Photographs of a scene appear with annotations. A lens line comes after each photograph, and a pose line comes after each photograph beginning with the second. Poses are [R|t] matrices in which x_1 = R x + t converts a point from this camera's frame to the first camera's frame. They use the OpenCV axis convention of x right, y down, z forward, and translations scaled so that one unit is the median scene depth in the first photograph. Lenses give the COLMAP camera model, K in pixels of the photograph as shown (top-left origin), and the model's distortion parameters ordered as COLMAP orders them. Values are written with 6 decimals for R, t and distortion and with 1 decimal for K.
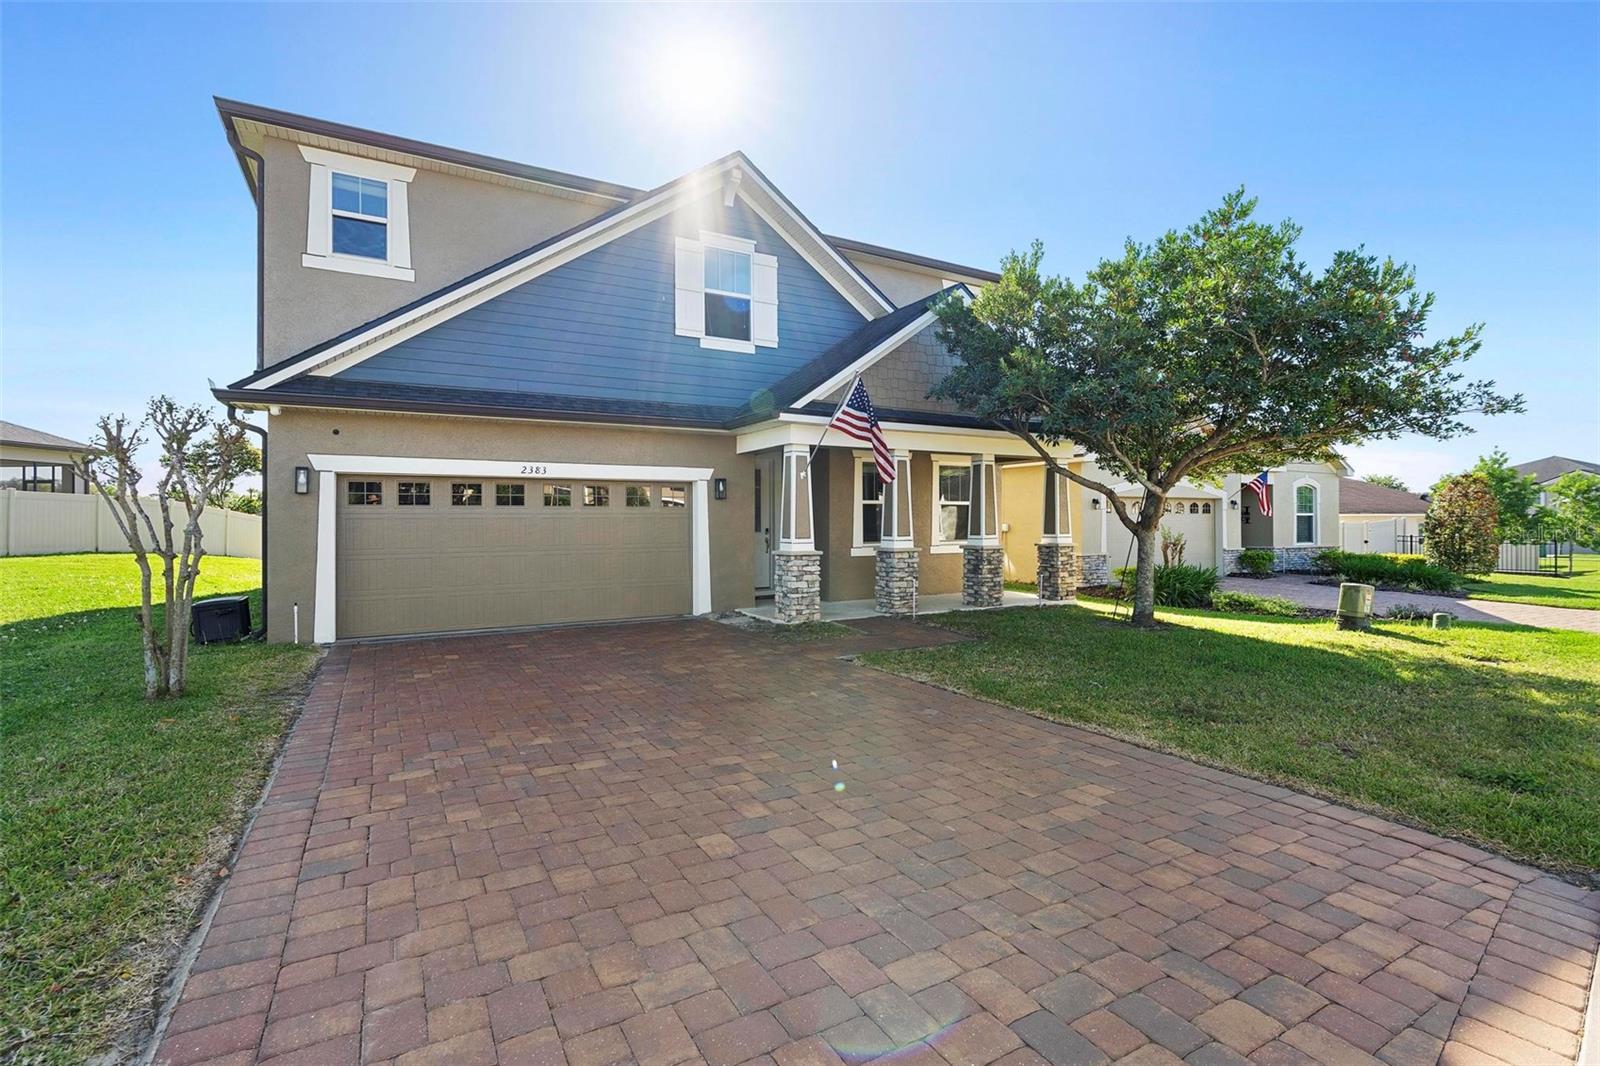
lens RADIAL K [[706.2, 0, 800.0], [0, 706.2, 533.0], [0, 0, 1]] dist [-0.015864, 0.000089]
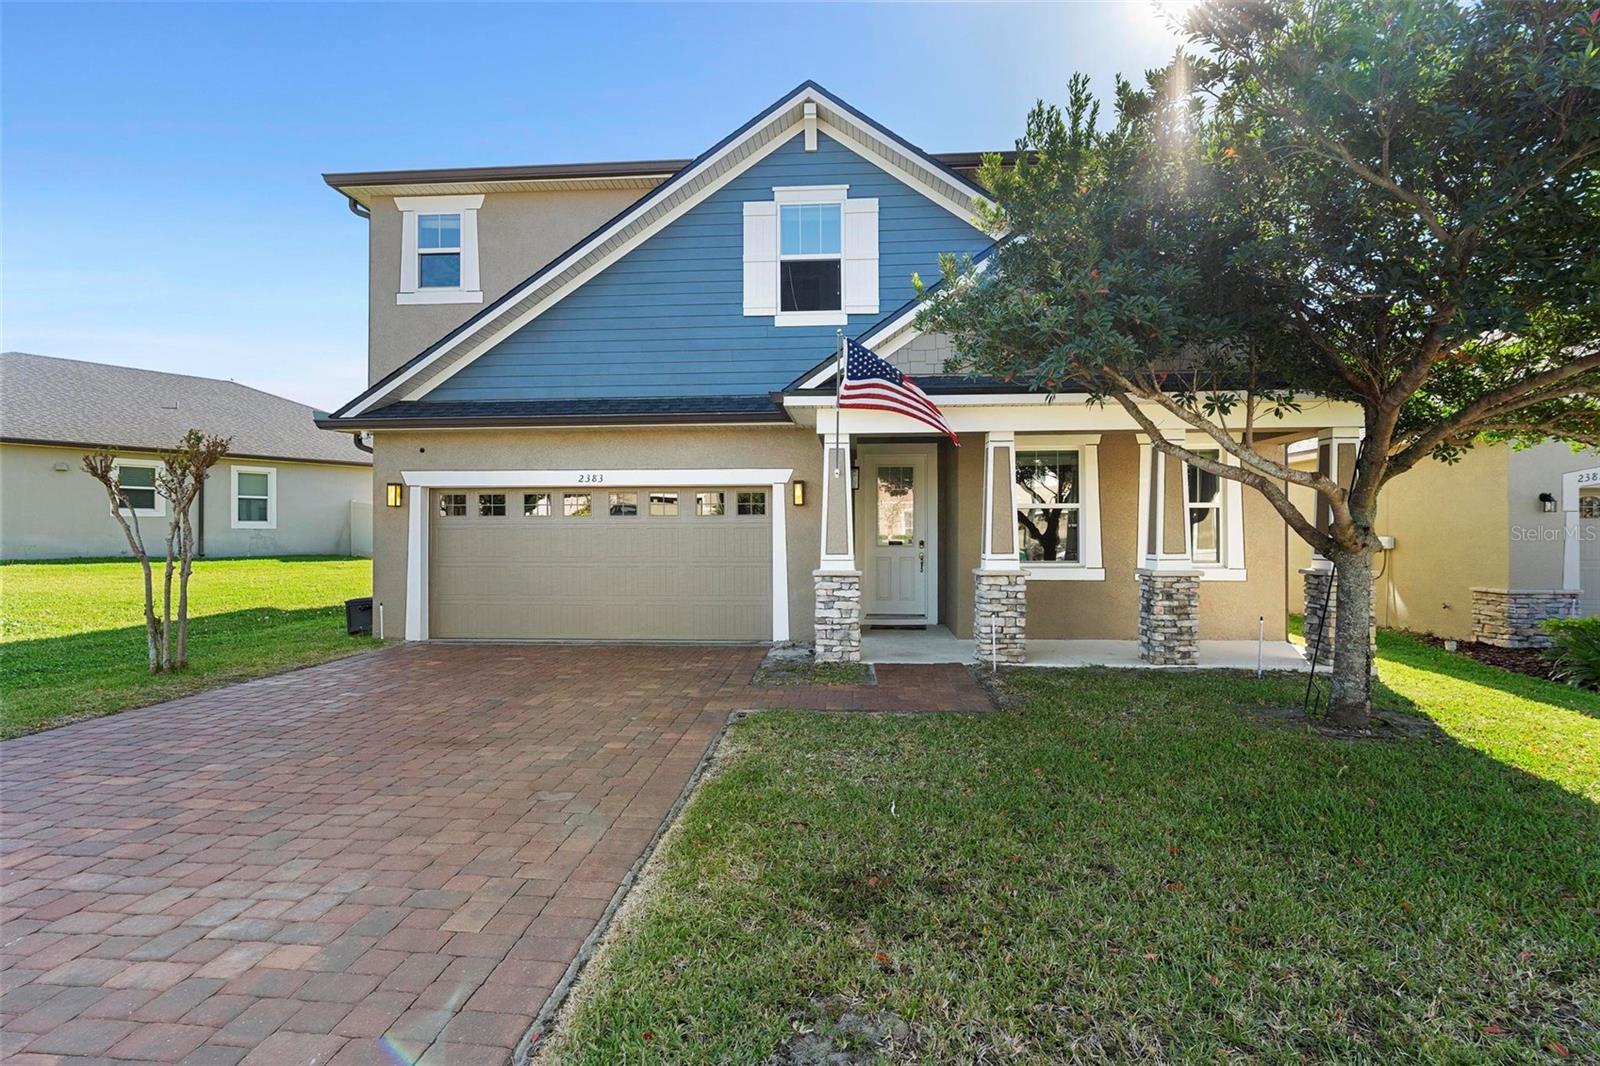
lens RADIAL K [[797.7, 0, 800.0], [0, 797.7, 533.0], [0, 0, 1]] dist [-0.004411, -0.000822]
pose [[0.837383, 0.002481, -0.546611, 0.456720], [-0.010230, 0.999886, -0.011134, -0.005340], [0.546521, 0.014915, 0.837312, 0.245079]]
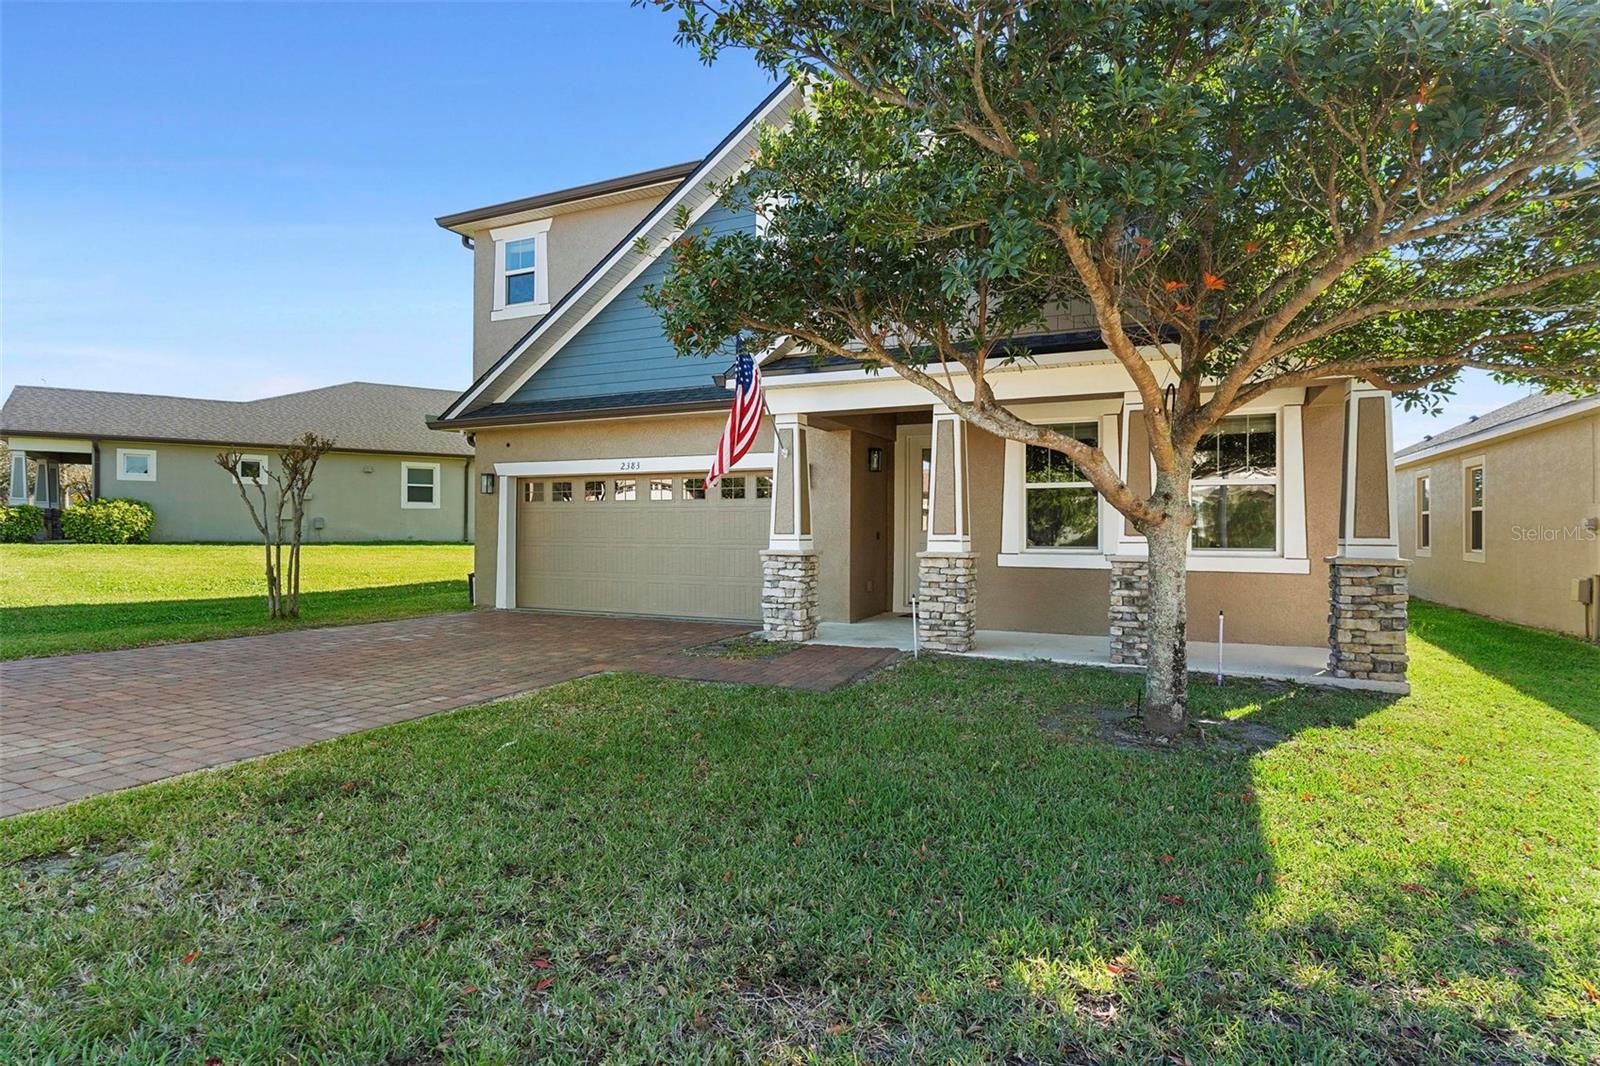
lens RADIAL K [[819.8, 0, 800.0], [0, 819.8, 533.0], [0, 0, 1]] dist [-0.003873, -0.000209]
pose [[0.587592, 0.009622, -0.809100, 0.759387], [-0.019800, 0.999801, -0.002490, 0.008969], [0.808915, 0.017483, 0.587666, 0.487440]]
